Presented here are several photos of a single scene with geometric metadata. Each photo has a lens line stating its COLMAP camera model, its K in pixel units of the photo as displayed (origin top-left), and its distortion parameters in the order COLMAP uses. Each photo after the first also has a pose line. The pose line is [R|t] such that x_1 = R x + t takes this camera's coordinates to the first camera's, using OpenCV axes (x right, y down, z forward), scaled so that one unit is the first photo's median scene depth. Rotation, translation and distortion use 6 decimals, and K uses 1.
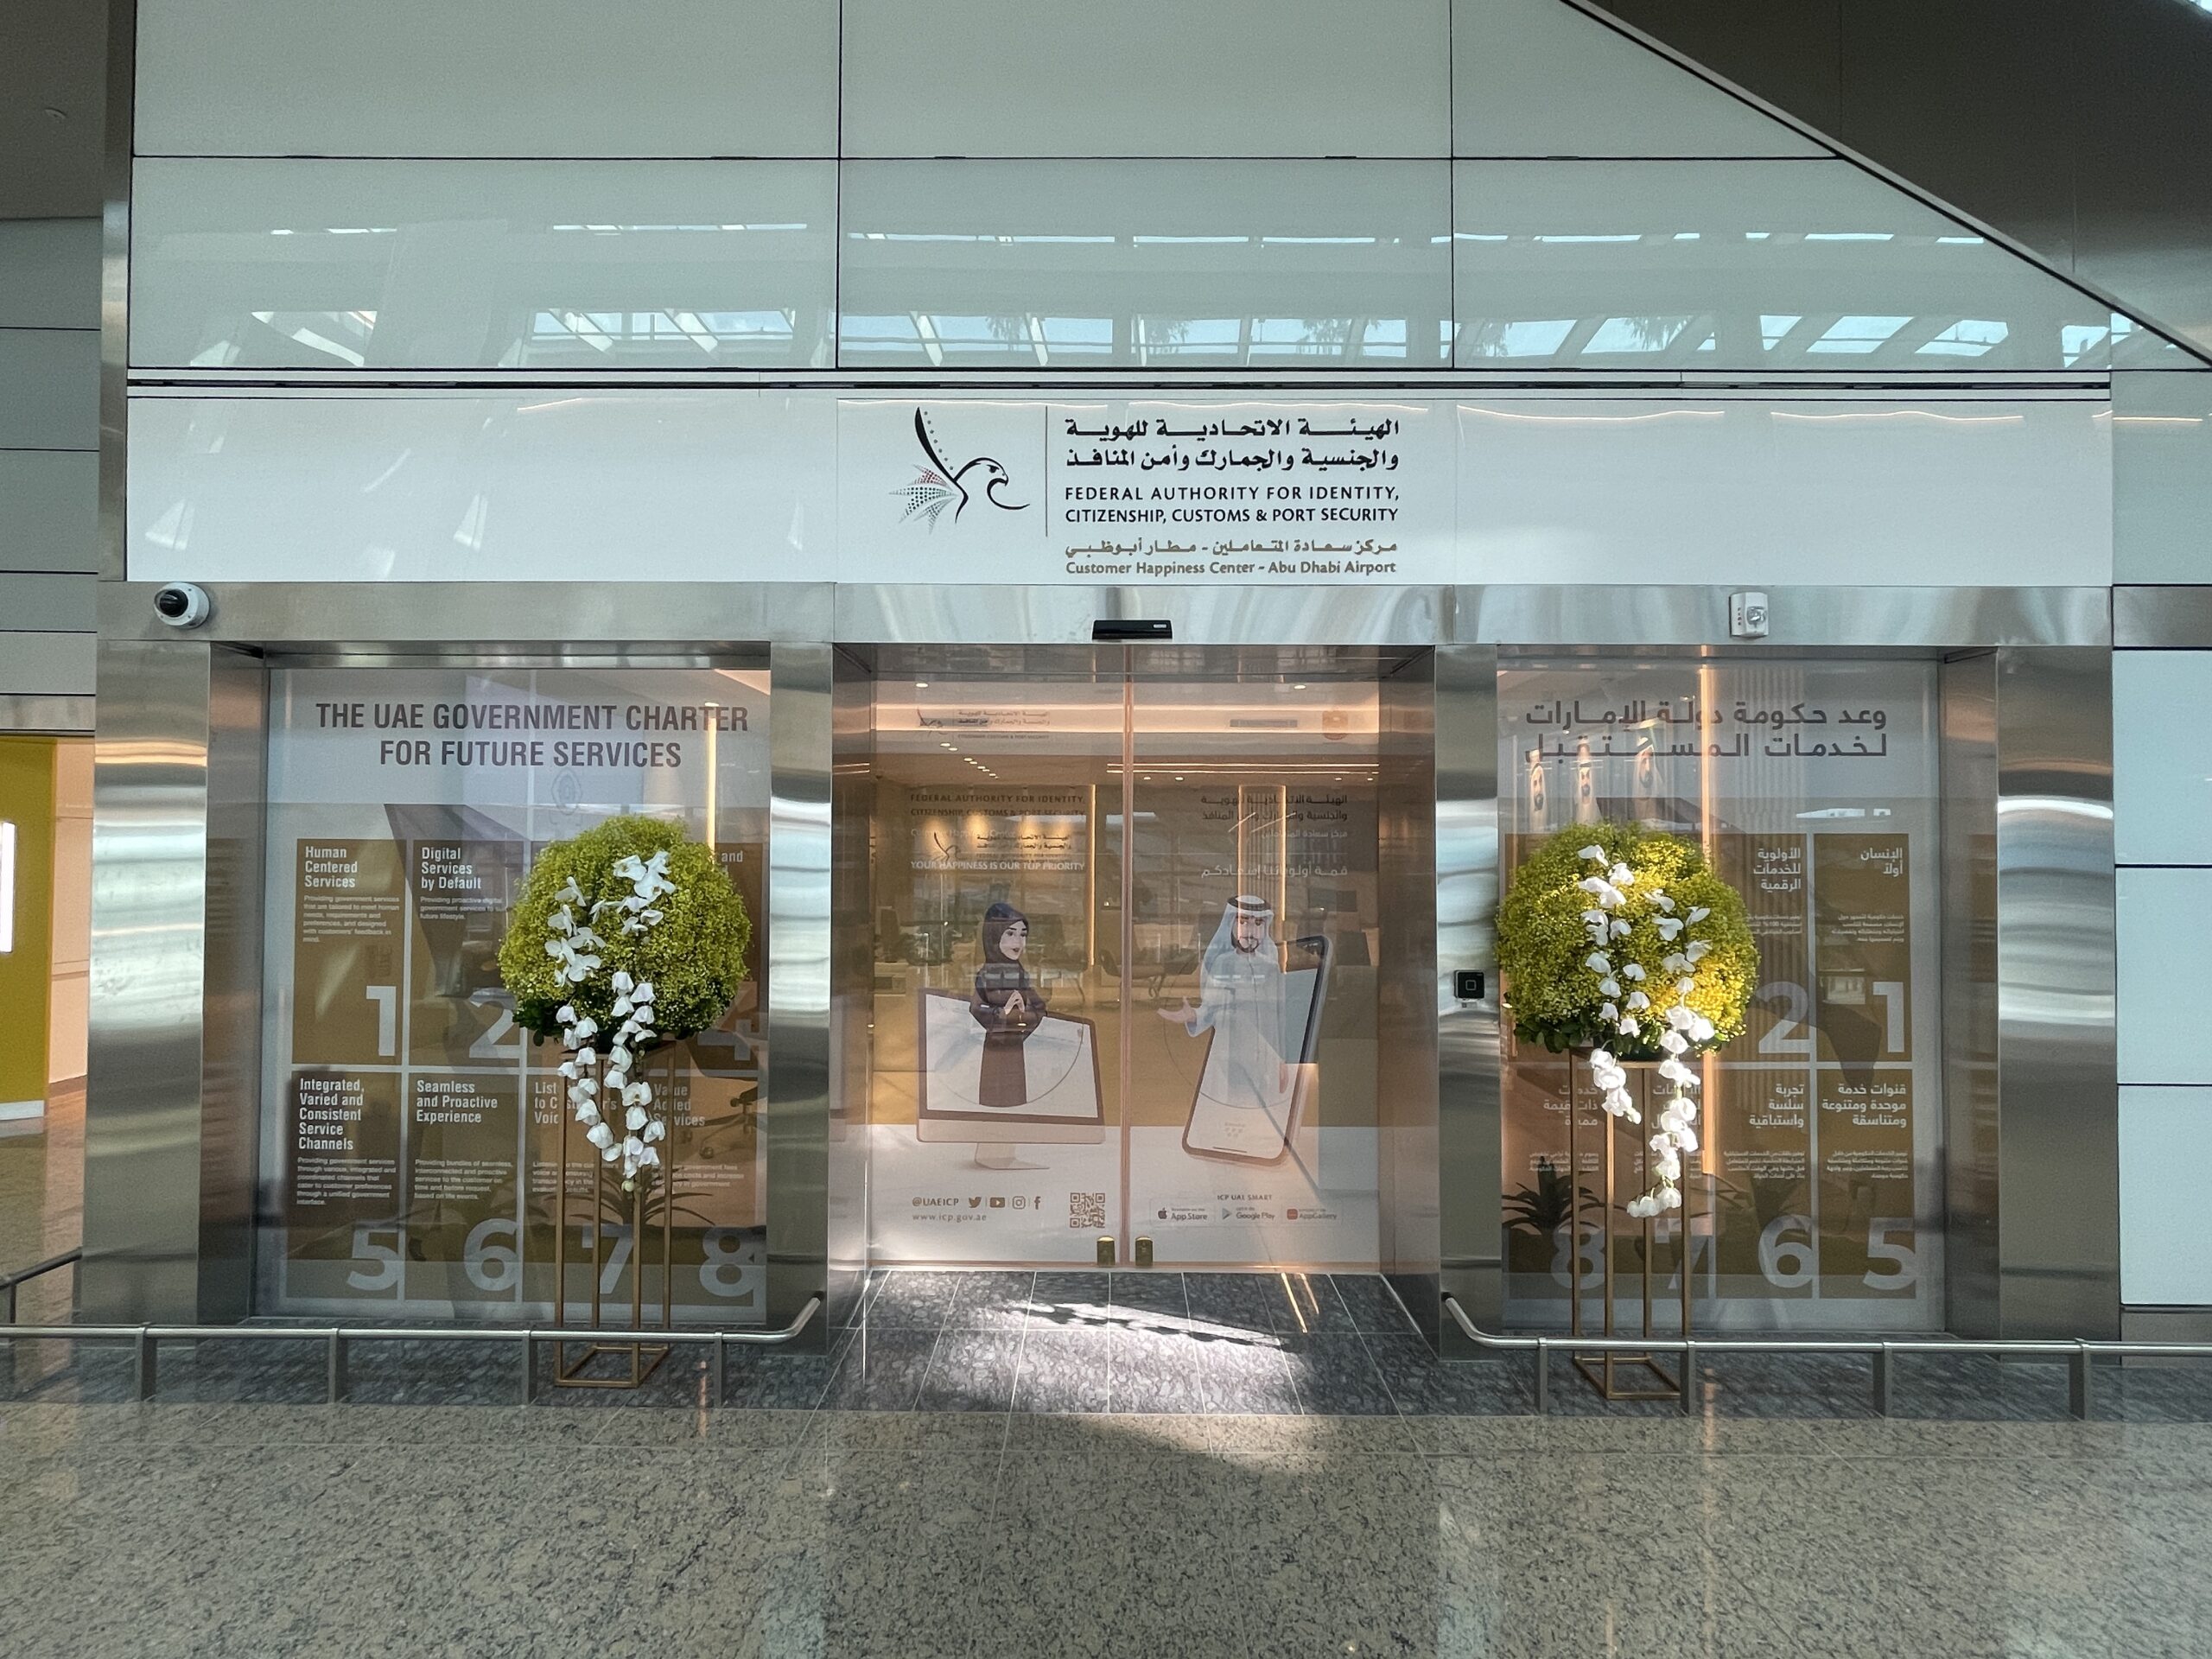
lens RADIAL K [[1139.7, 0, 1093.0], [0, 1139.7, 831.1], [0, 0, 1]] dist [-0.003405, -0.000149]
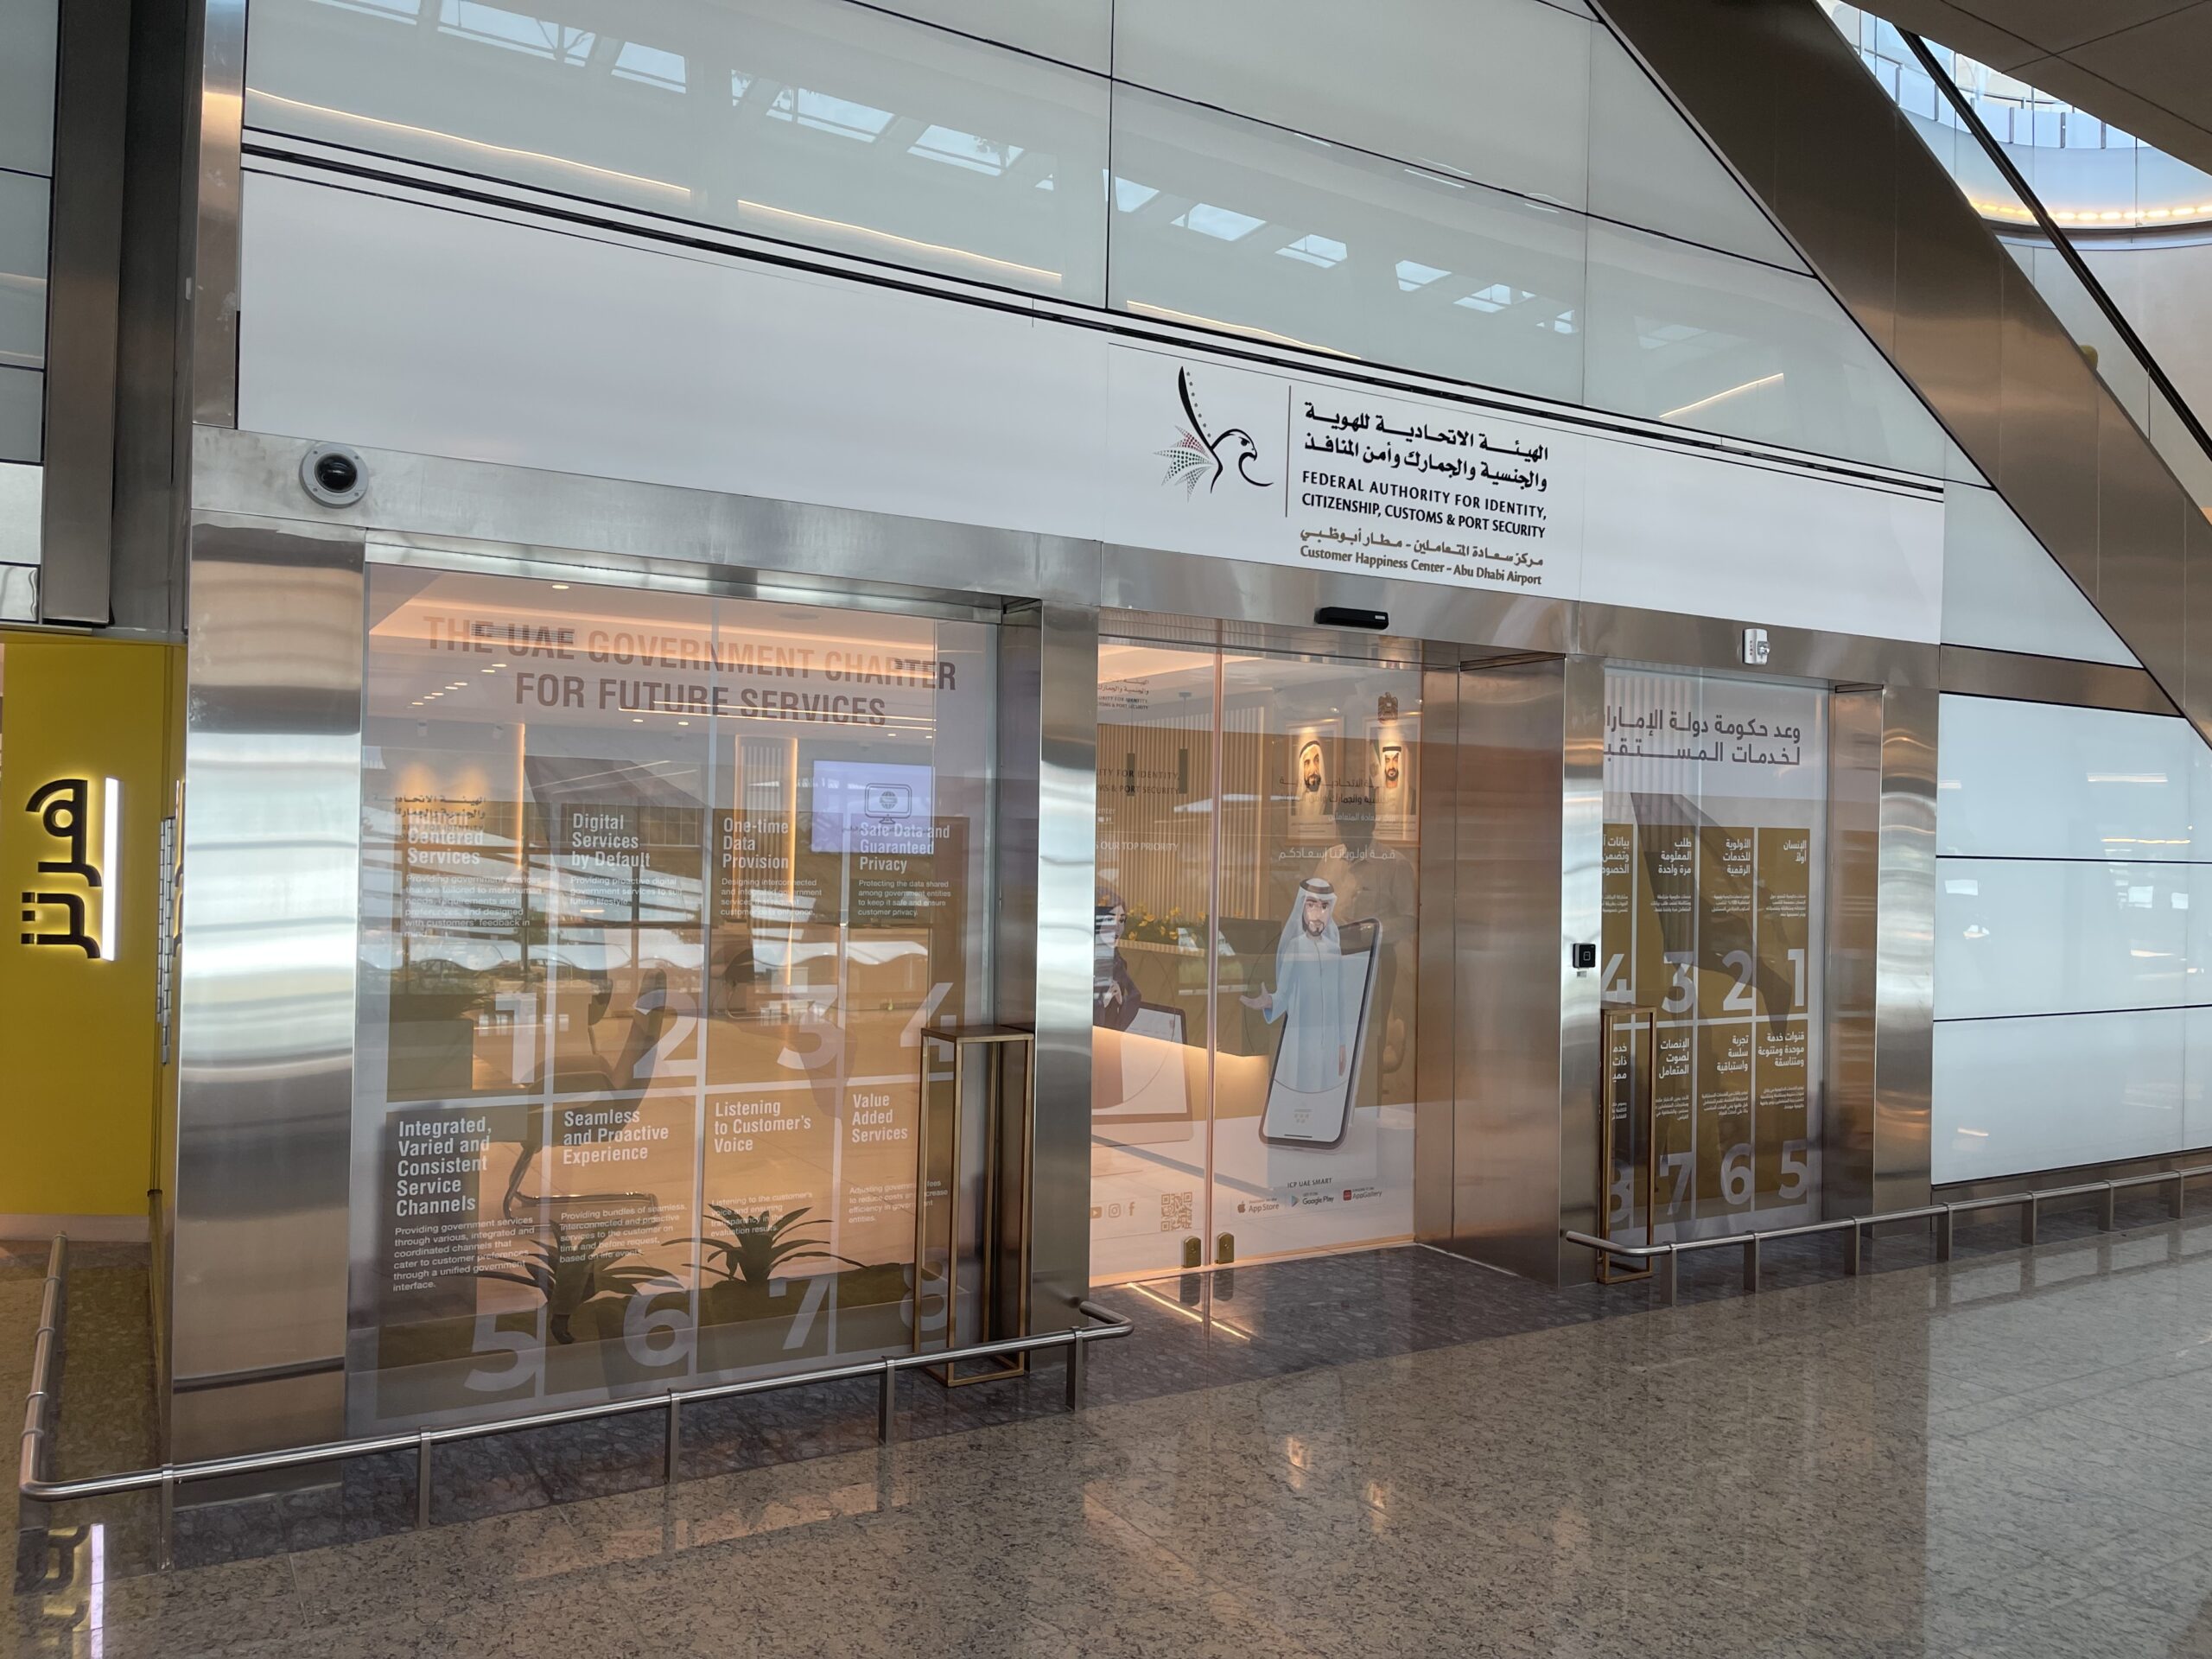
lens RADIAL K [[1669.1, 0, 1128.3], [0, 1669.1, 832.7], [0, 0, 1]] dist [0.049136, -0.059426]
pose [[0.856336, 0.016148, 0.516167, -0.912126], [-0.025686, 0.999606, 0.011341, 0.005026], [-0.515780, -0.022970, 0.856413, -0.190824]]
